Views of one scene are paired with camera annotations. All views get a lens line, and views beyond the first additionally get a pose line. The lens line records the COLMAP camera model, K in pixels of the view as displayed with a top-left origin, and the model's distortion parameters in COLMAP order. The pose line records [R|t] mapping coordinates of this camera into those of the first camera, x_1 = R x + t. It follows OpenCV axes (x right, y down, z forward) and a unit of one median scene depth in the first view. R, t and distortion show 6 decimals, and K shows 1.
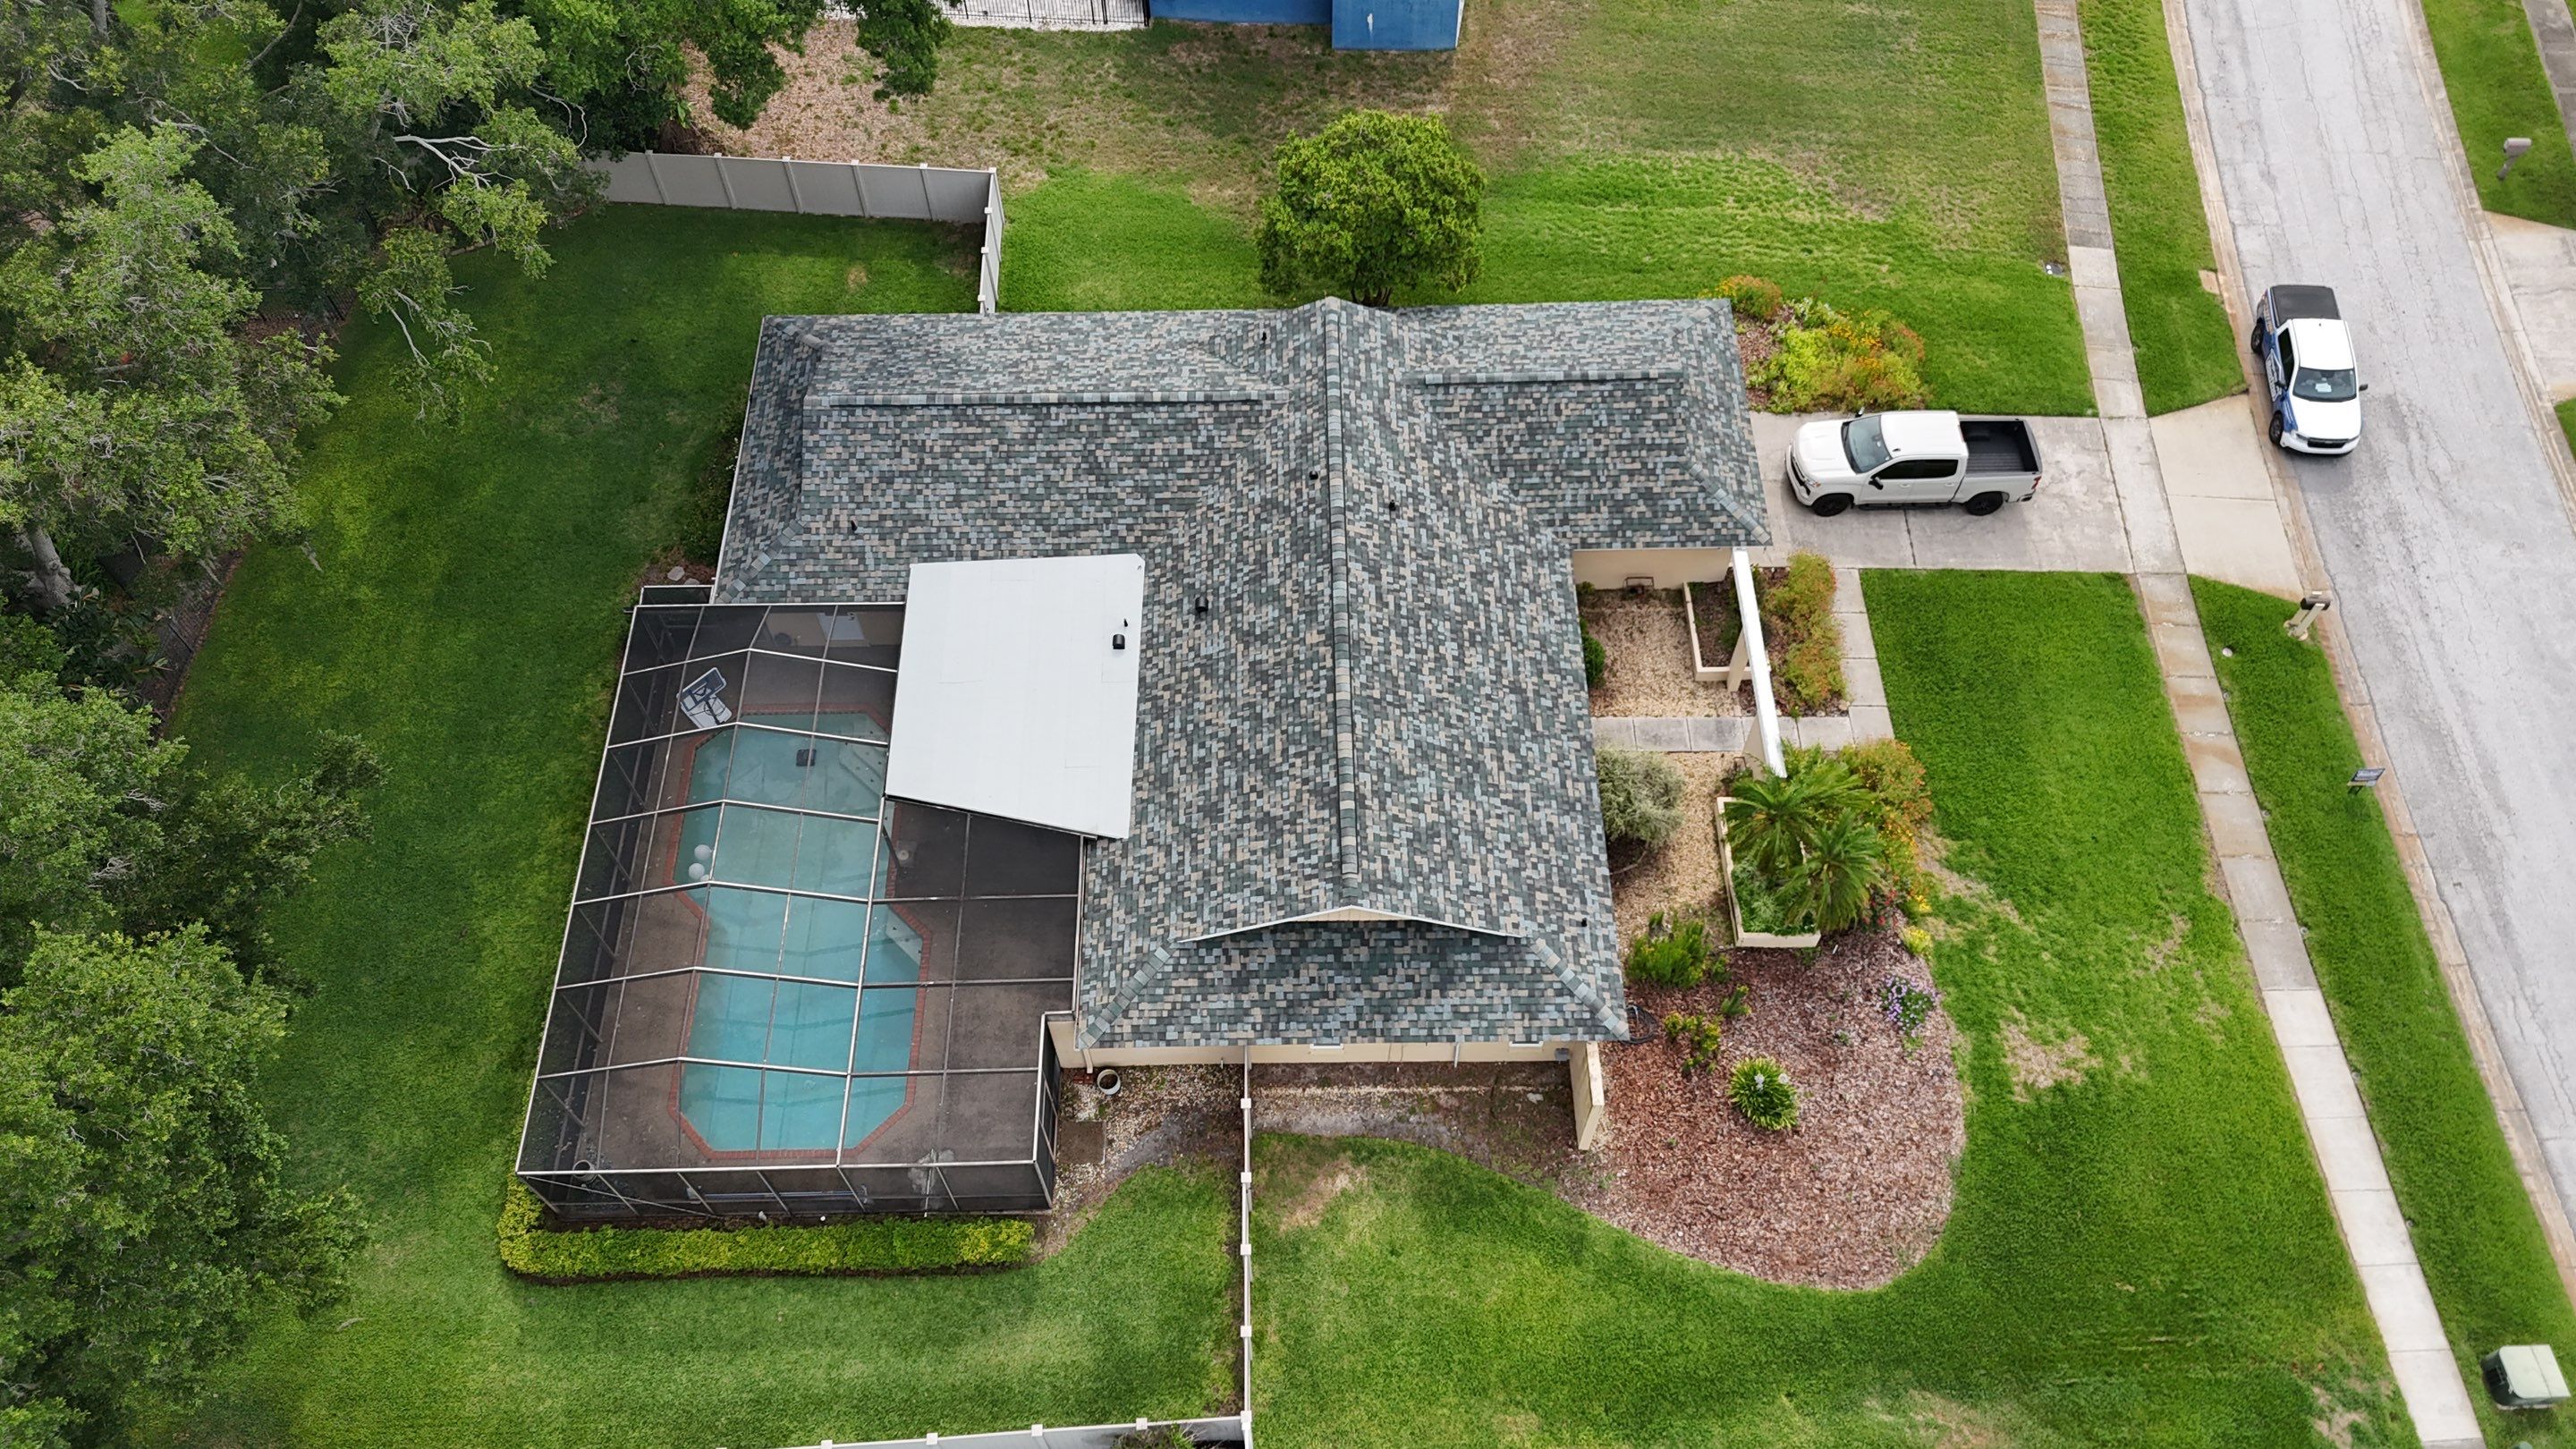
lens RADIAL K [[1890.4, 0, 1288.1], [0, 1890.4, 733.1], [0, 0, 1]] dist [0.080883, -0.089096]
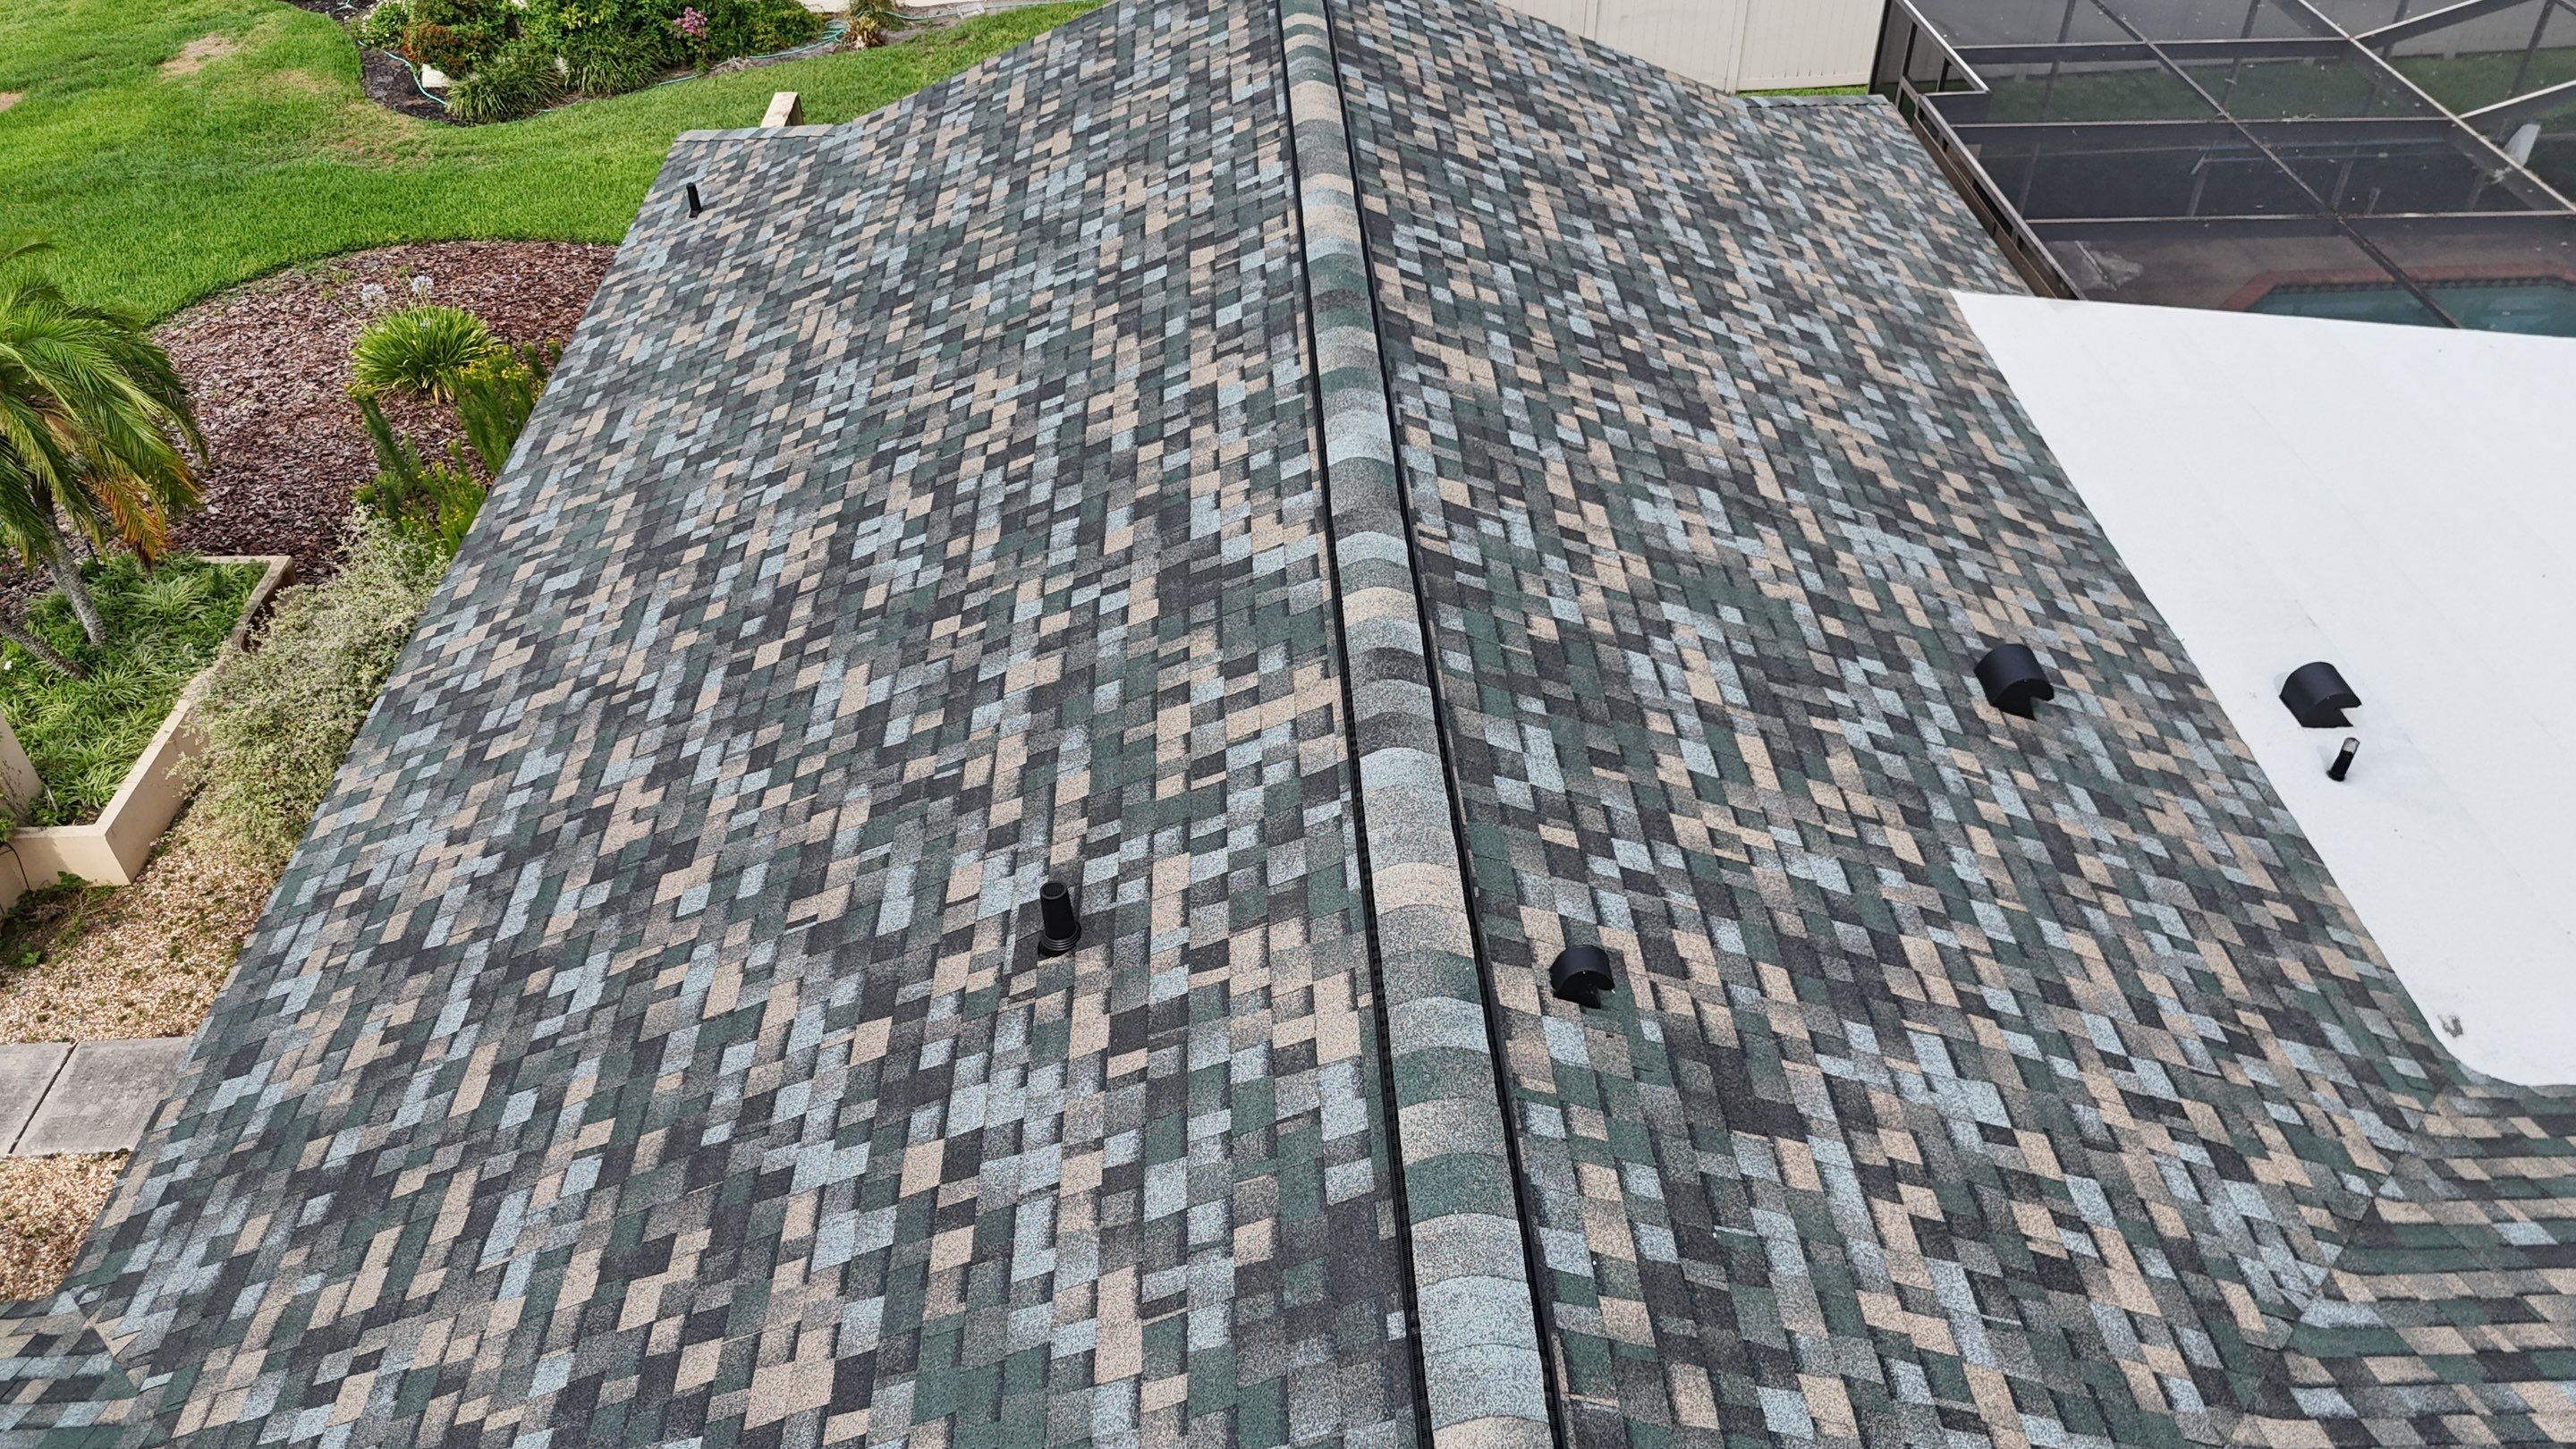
lens RADIAL K [[1890.4, 0, 1284.6], [0, 1890.4, 735.5], [0, 0, 1]] dist [0.080883, -0.089096]
pose [[-0.999279, 0.037973, -0.000365, 0.035498], [-0.005217, -0.127740, 0.991794, -0.276104], [0.037615, 0.991080, 0.127846, 0.963267]]
